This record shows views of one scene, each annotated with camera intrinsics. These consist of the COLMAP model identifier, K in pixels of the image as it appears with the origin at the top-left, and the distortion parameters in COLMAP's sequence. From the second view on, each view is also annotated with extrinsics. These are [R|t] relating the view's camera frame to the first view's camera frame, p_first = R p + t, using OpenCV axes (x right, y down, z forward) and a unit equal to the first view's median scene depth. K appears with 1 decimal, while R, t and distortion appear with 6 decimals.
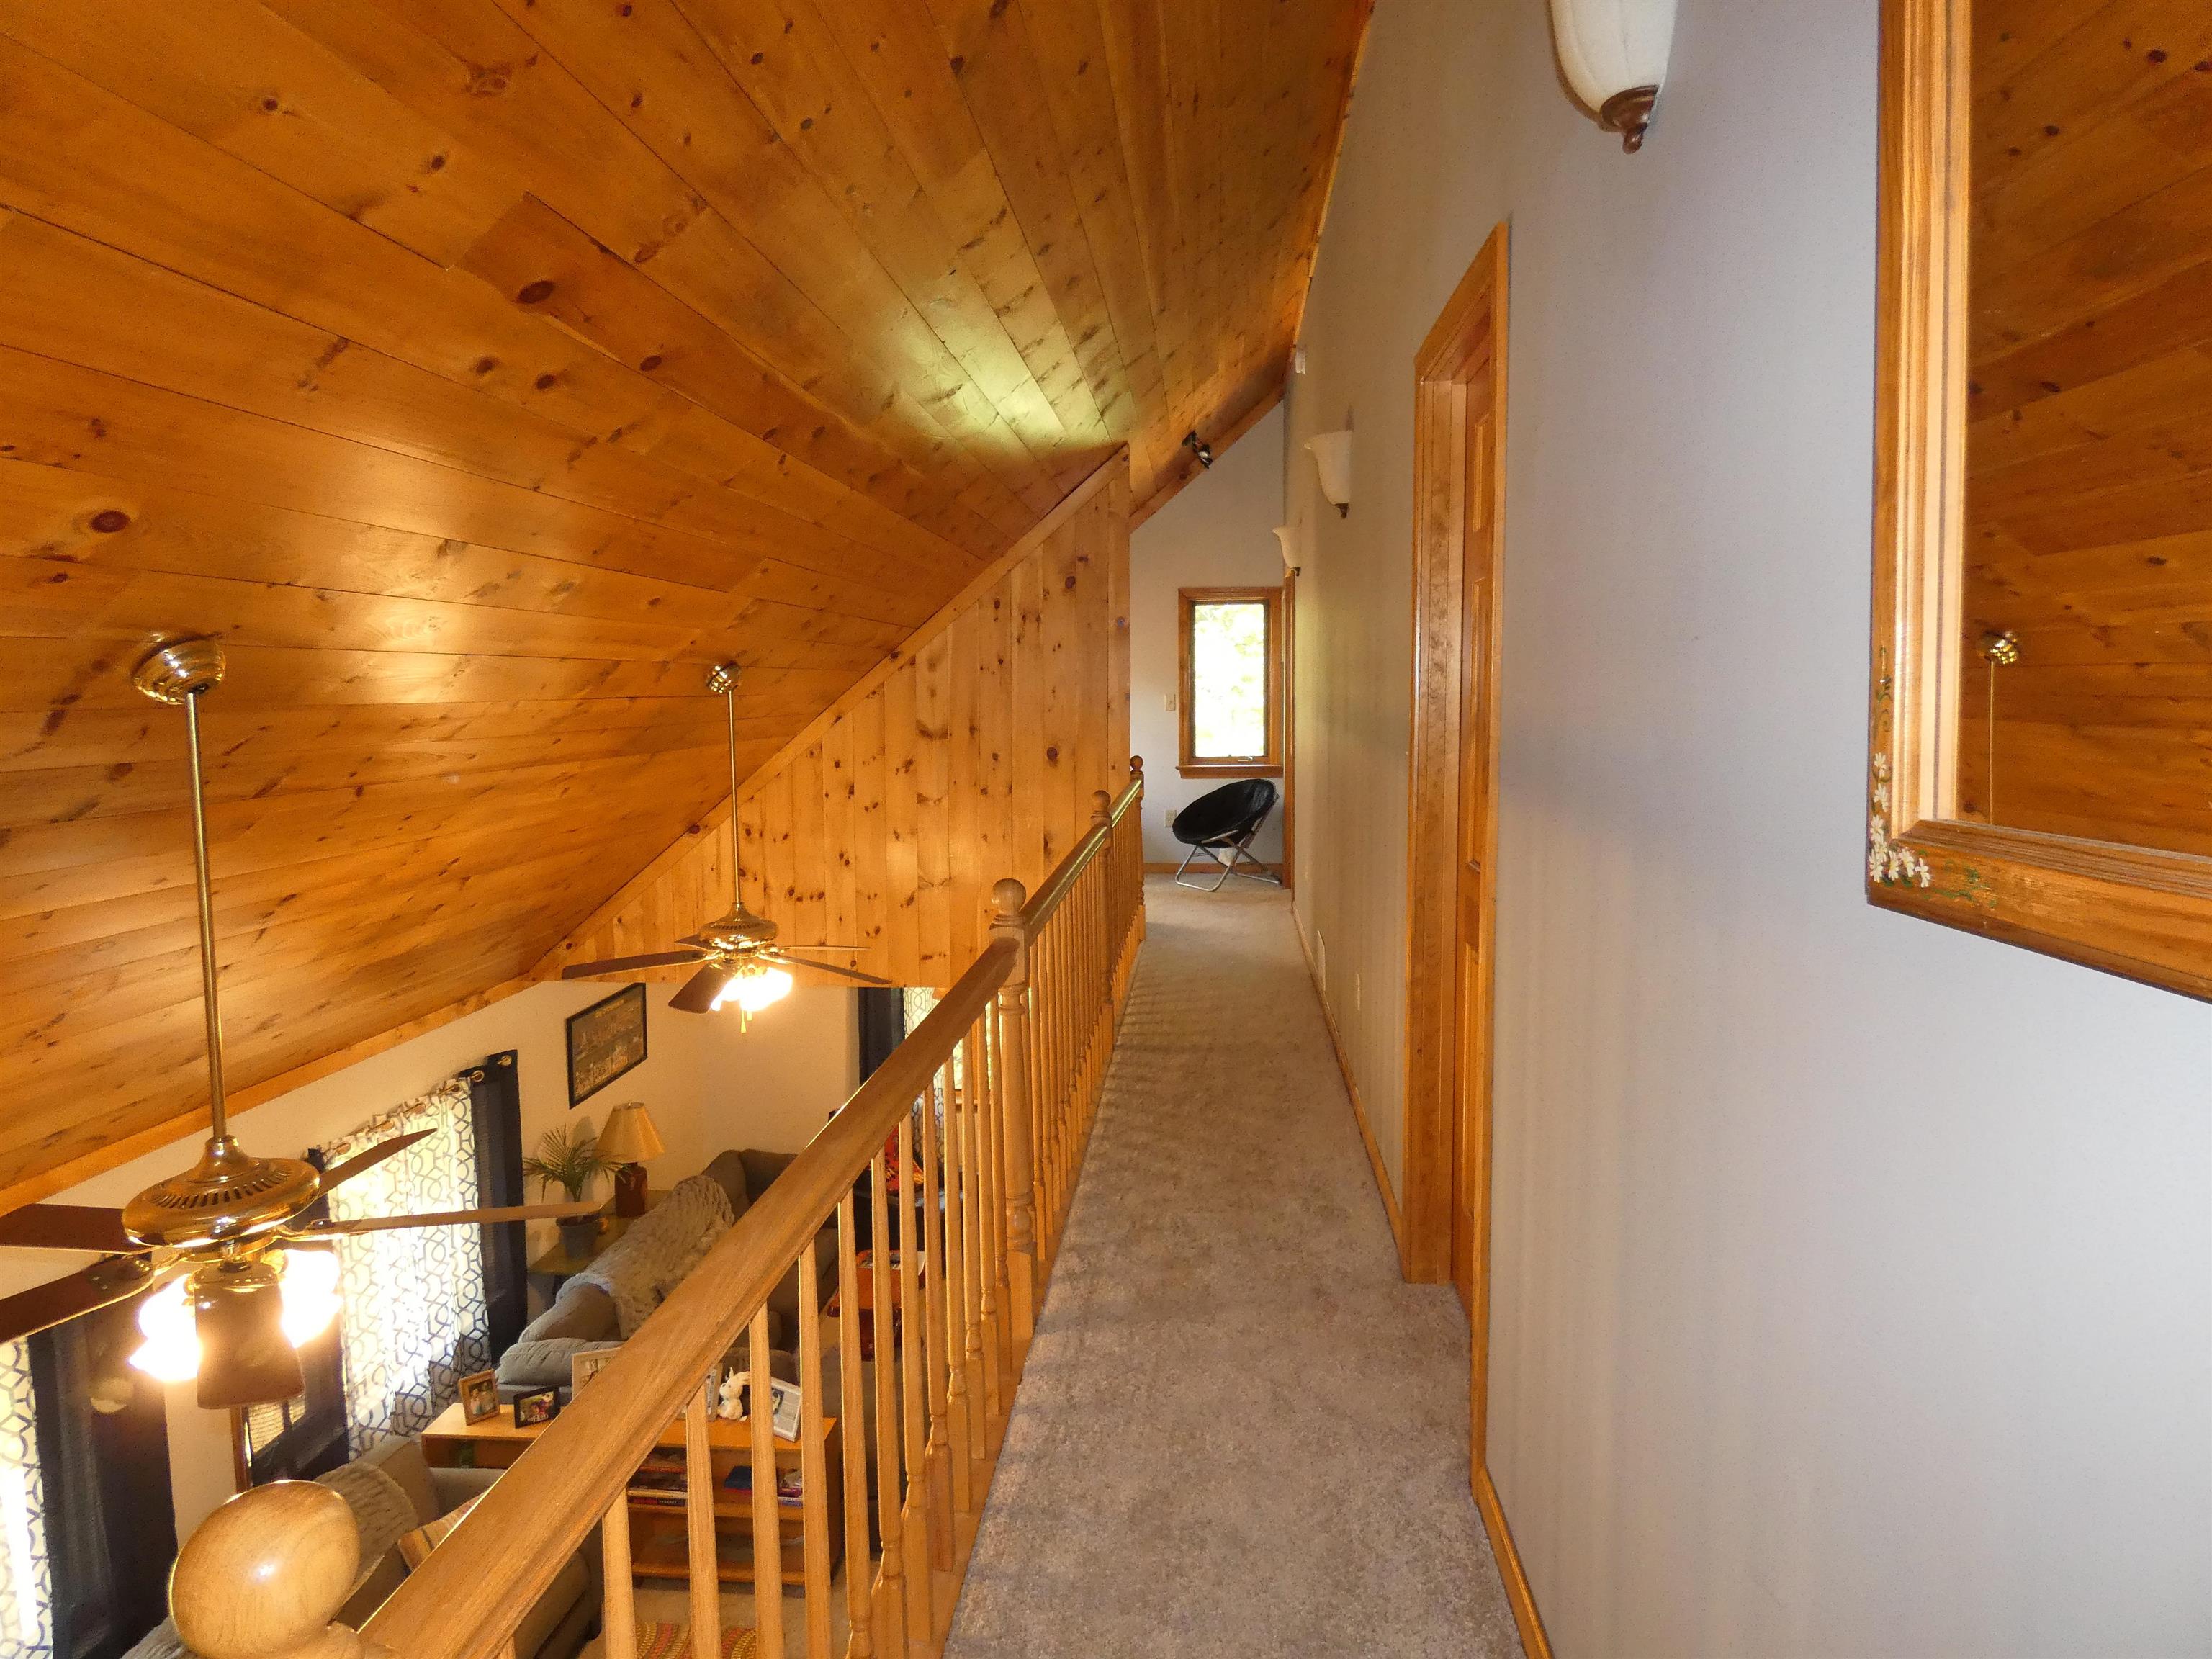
lens RADIAL K [[1315.7, 0, 1110.4], [0, 1315.7, 839.0], [0, 0, 1]] dist [0.023025, -0.002005]
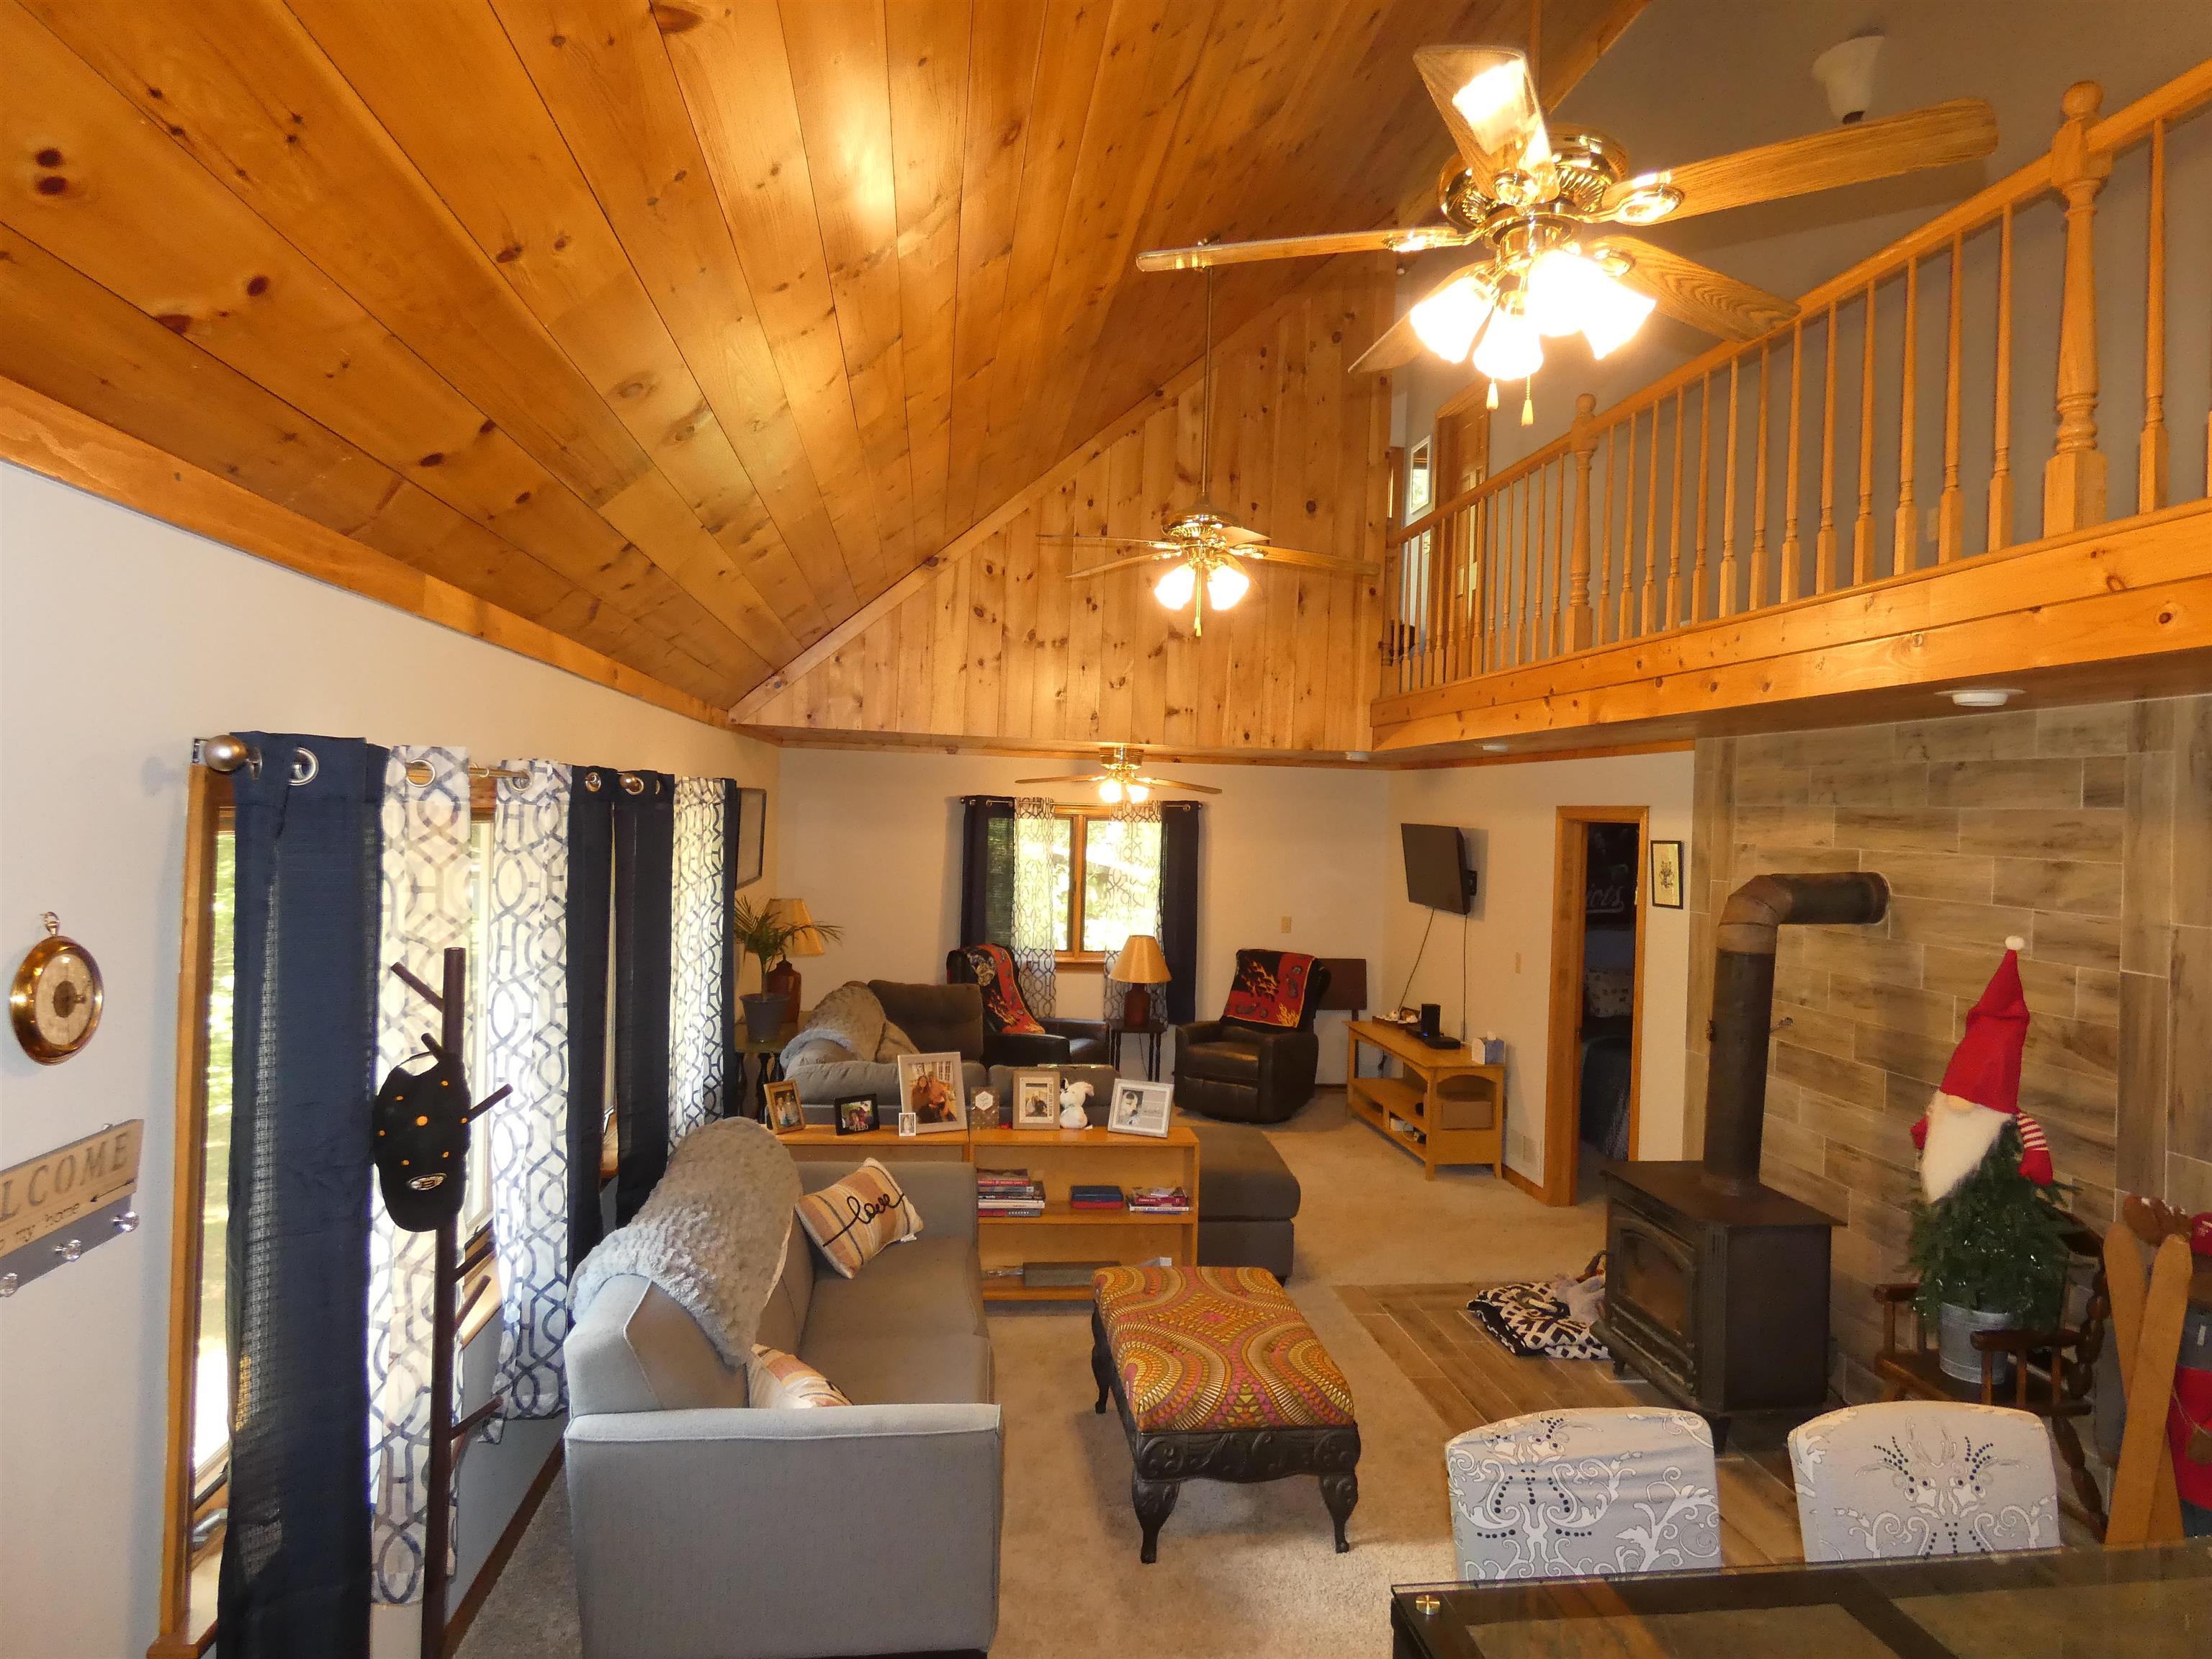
lens RADIAL K [[1317.3, 0, 1105.2], [0, 1317.3, 831.8], [0, 0, 1]] dist [0.003339, -0.006052]
pose [[0.977226, 0.035777, 0.209164, -0.396705], [-0.014046, 0.994429, -0.104471, 0.286008], [-0.211737, 0.099154, 0.972284, 0.096308]]
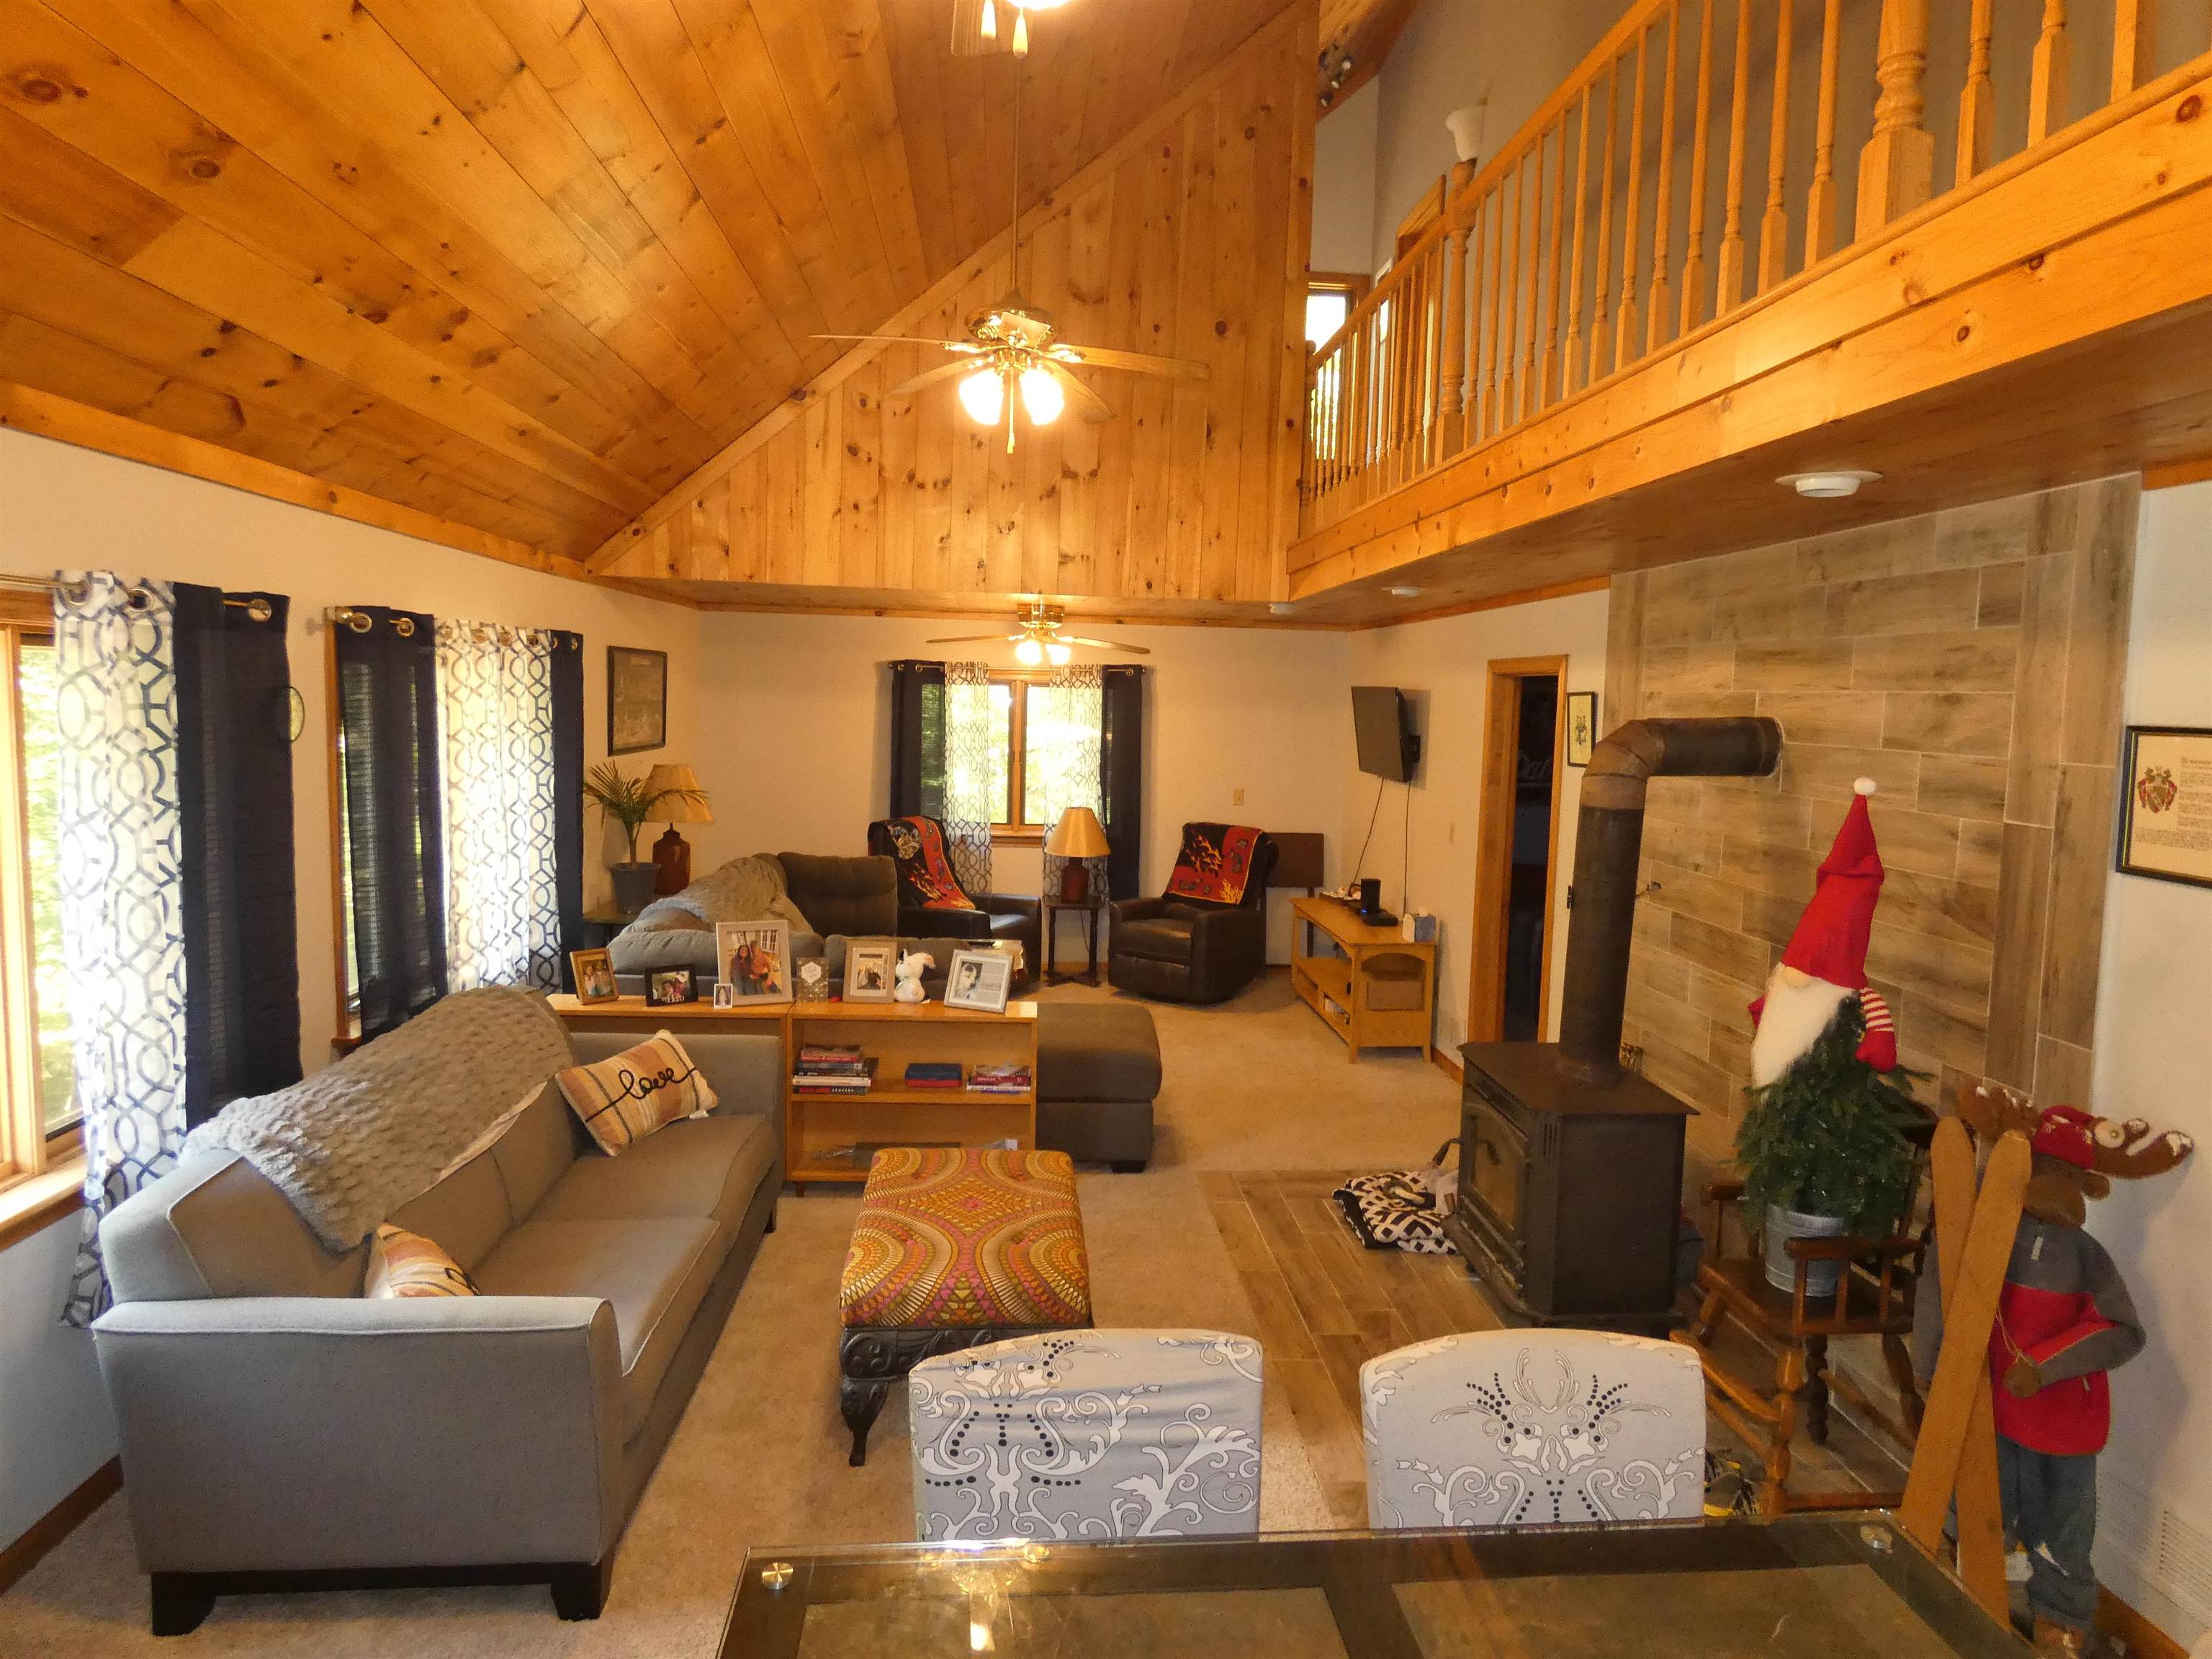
lens RADIAL K [[1317.3, 0, 1105.2], [0, 1317.3, 831.8], [0, 0, 1]] dist [0.003339, -0.006052]
pose [[0.987315, 0.019934, 0.157517, -0.257586], [-0.017099, 0.999667, -0.019332, 0.297432], [-0.157849, 0.016393, 0.987327, 0.139113]]
